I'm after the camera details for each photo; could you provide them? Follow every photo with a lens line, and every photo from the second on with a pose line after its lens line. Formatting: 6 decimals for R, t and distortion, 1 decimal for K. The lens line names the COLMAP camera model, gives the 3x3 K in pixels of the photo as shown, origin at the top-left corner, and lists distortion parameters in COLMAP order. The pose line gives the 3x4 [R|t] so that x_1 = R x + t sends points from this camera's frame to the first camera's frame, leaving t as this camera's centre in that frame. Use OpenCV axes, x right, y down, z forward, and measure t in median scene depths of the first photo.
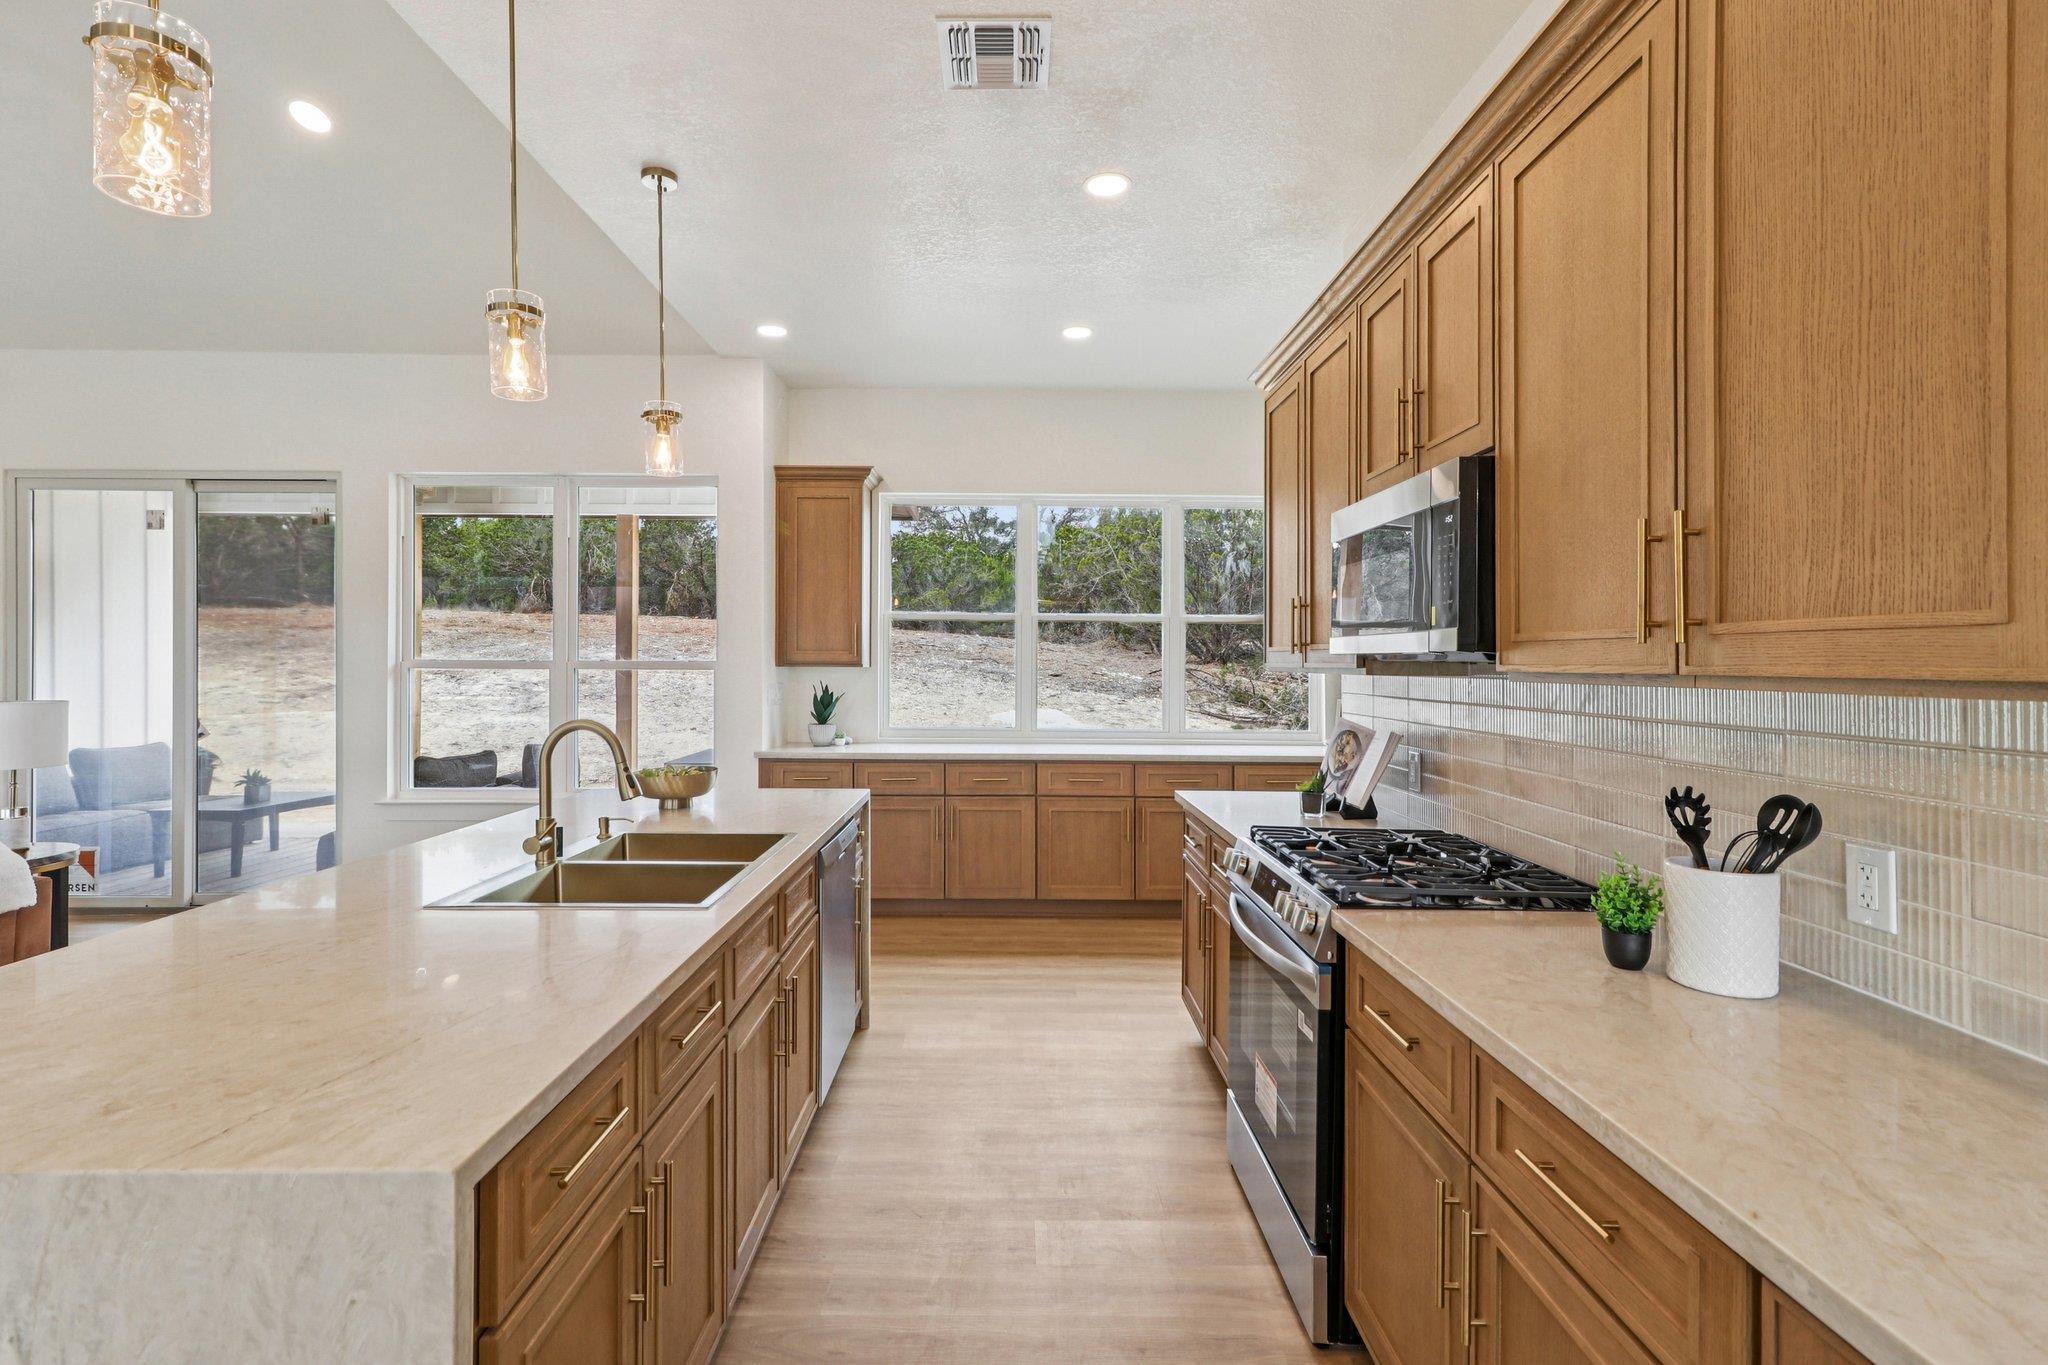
lens RADIAL K [[966.7, 0, 1004.4], [0, 966.7, 657.5], [0, 0, 1]] dist [0.009176, 0.001077]
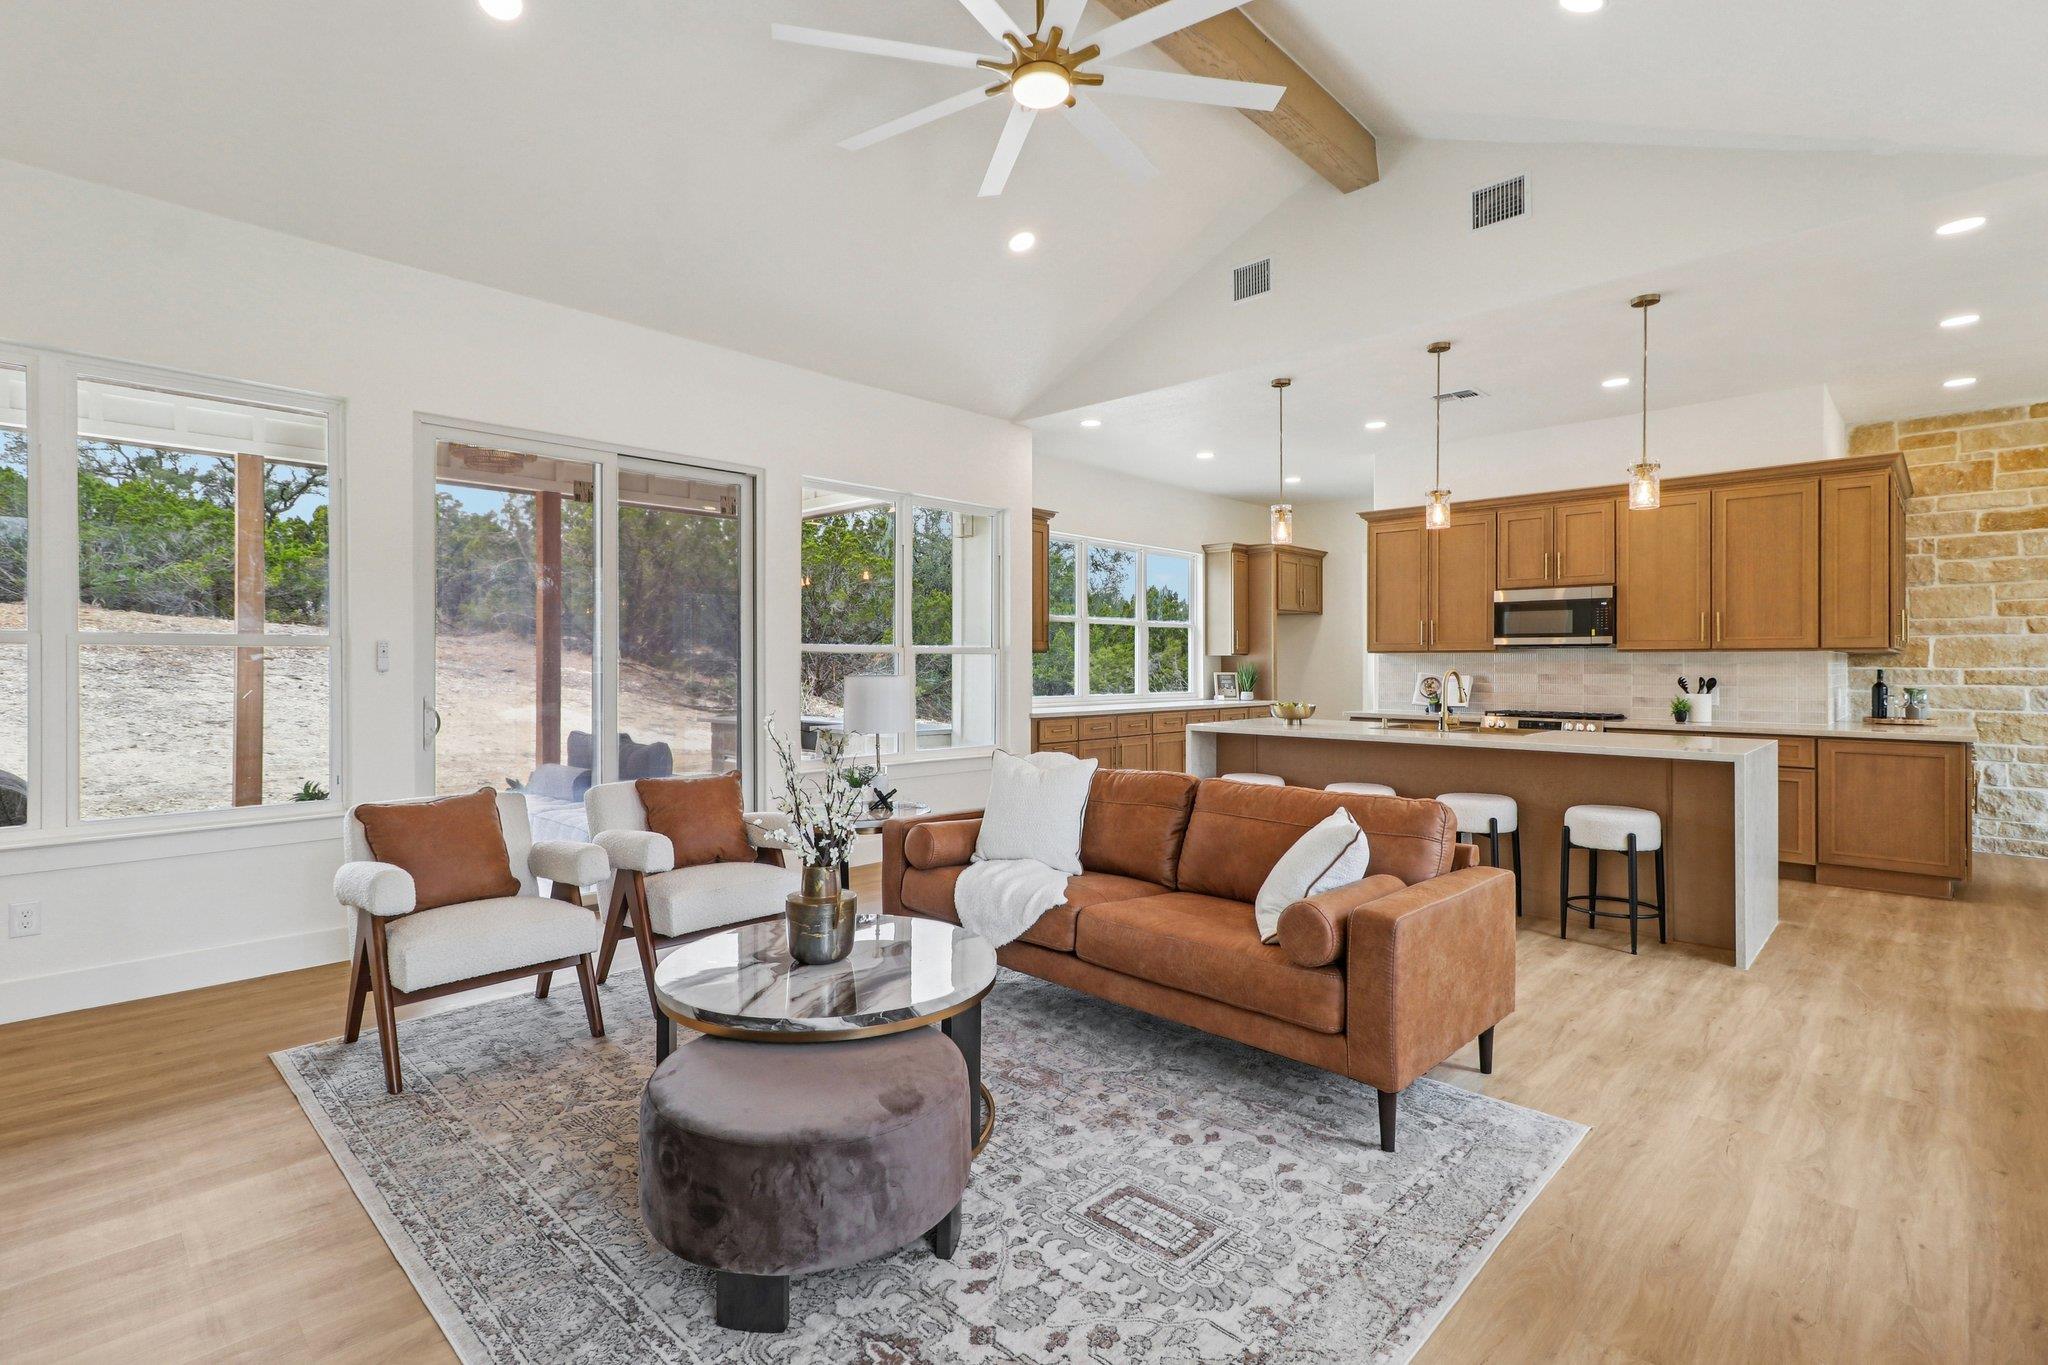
lens RADIAL K [[966.7, 0, 1004.4], [0, 966.7, 657.5], [0, 0, 1]] dist [0.009176, 0.001077]
pose [[0.695509, -0.002256, 0.718514, -2.152691], [-0.001075, 0.999991, 0.004180, 0.018941], [-0.718517, -0.003680, 0.695500, 0.113198]]
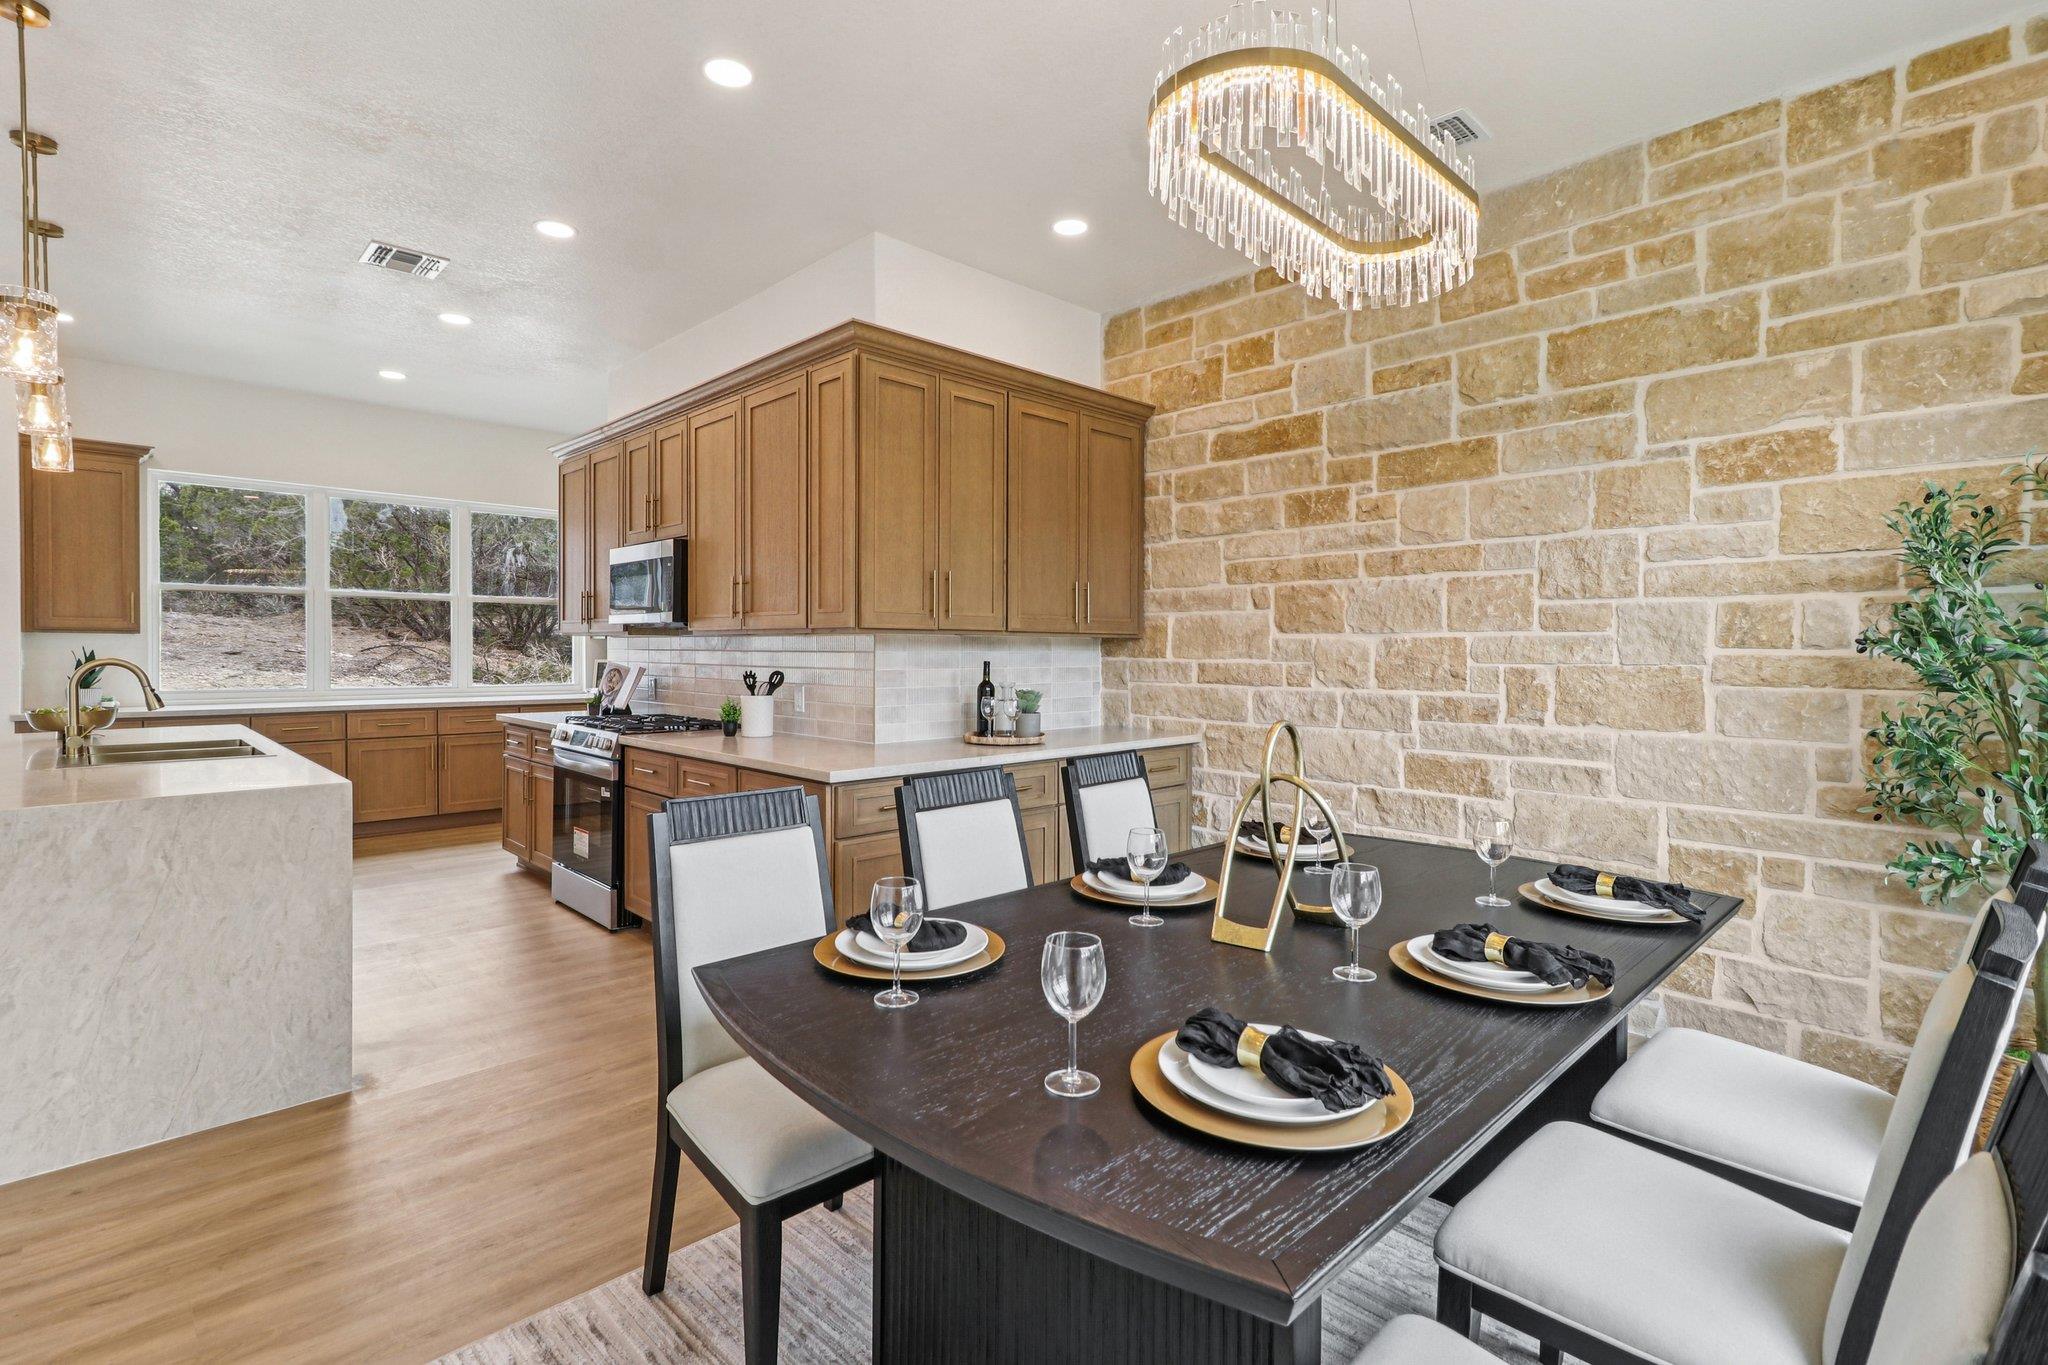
lens RADIAL K [[966.7, 0, 1004.4], [0, 966.7, 657.5], [0, 0, 1]] dist [0.009176, 0.001077]
pose [[0.724876, -0.008440, 0.688827, -0.354269], [-0.005569, 0.999820, 0.018111, 0.020832], [-0.688856, -0.016964, 0.724699, -0.785608]]
